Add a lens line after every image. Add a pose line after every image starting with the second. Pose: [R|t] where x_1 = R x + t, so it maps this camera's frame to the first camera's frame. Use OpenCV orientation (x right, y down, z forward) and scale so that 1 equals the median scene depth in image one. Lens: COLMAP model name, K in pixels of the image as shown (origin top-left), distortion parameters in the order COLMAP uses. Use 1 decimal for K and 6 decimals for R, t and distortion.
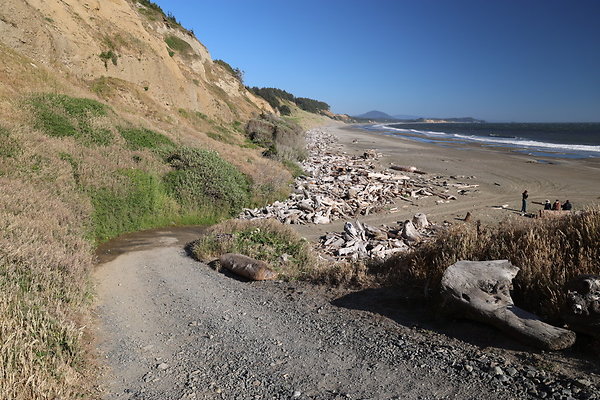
lens RADIAL K [[405.3, 0, 300.0], [0, 405.3, 200.0], [0, 0, 1]] dist [-0.117537, 0.096046]
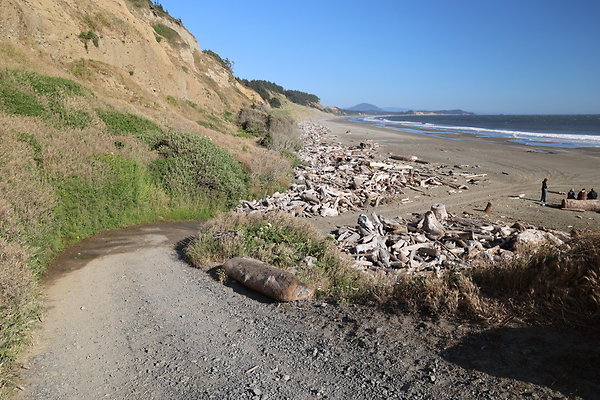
lens RADIAL K [[405.3, 0, 300.0], [0, 405.3, 200.0], [0, 0, 1]] dist [-0.117537, 0.096046]
pose [[0.999671, -0.009799, 0.023689, -0.028578], [0.009393, 0.999808, 0.017196, 0.005514], [-0.023853, -0.016968, 0.999571, 0.098054]]
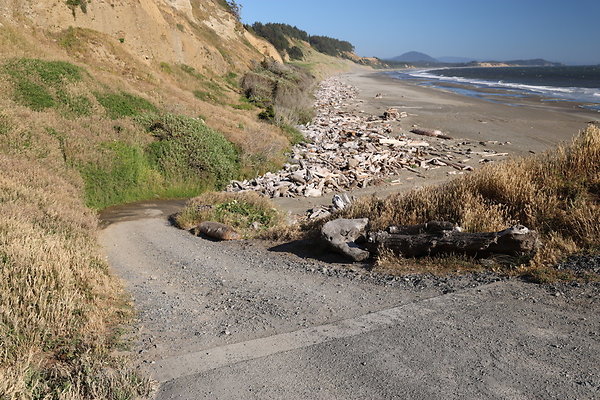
lens RADIAL K [[514.1, 0, 300.0], [0, 514.1, 200.0], [0, 0, 1]] dist [-0.065315, 0.115064]
pose [[0.999517, 0.002382, -0.030983, 0.053653], [-0.000419, 0.998001, 0.063197, -0.008686], [0.031072, -0.063153, 0.997520, -0.179370]]
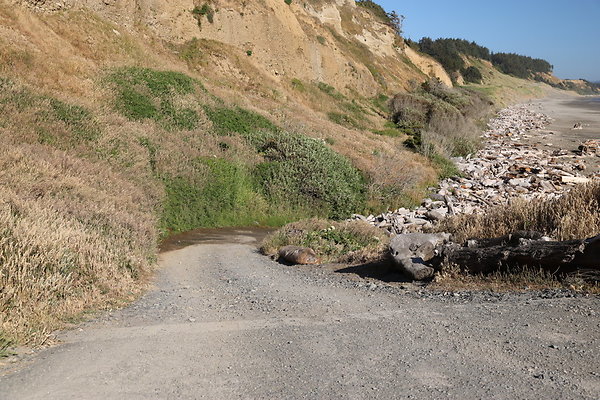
lens RADIAL K [[632.1, 0, 300.0], [0, 632.1, 200.0], [0, 0, 1]] dist [-0.000623, 0.130754]
pose [[0.954669, 0.045775, -0.294129, 0.109943], [-0.052809, 0.998476, -0.016016, 0.017667], [0.292948, 0.030823, 0.955632, -0.171100]]
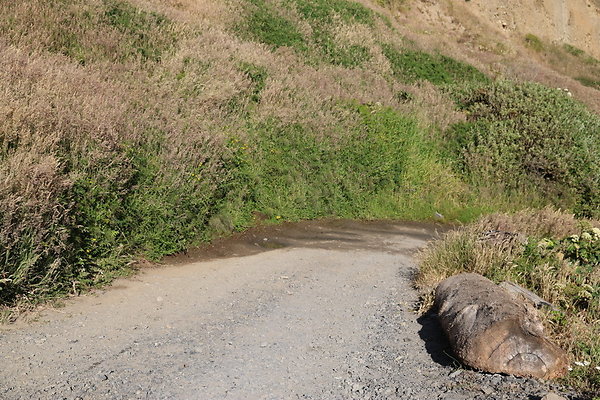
lens RADIAL K [[649.8, 0, 314.1], [0, 649.8, 200.3], [0, 0, 1]] dist [0.071425, 0.009980]
pose [[0.810699, 0.091072, -0.578336, 0.013048], [-0.100626, 0.994802, 0.015598, 0.028406], [0.576750, 0.045550, 0.815650, 0.175531]]
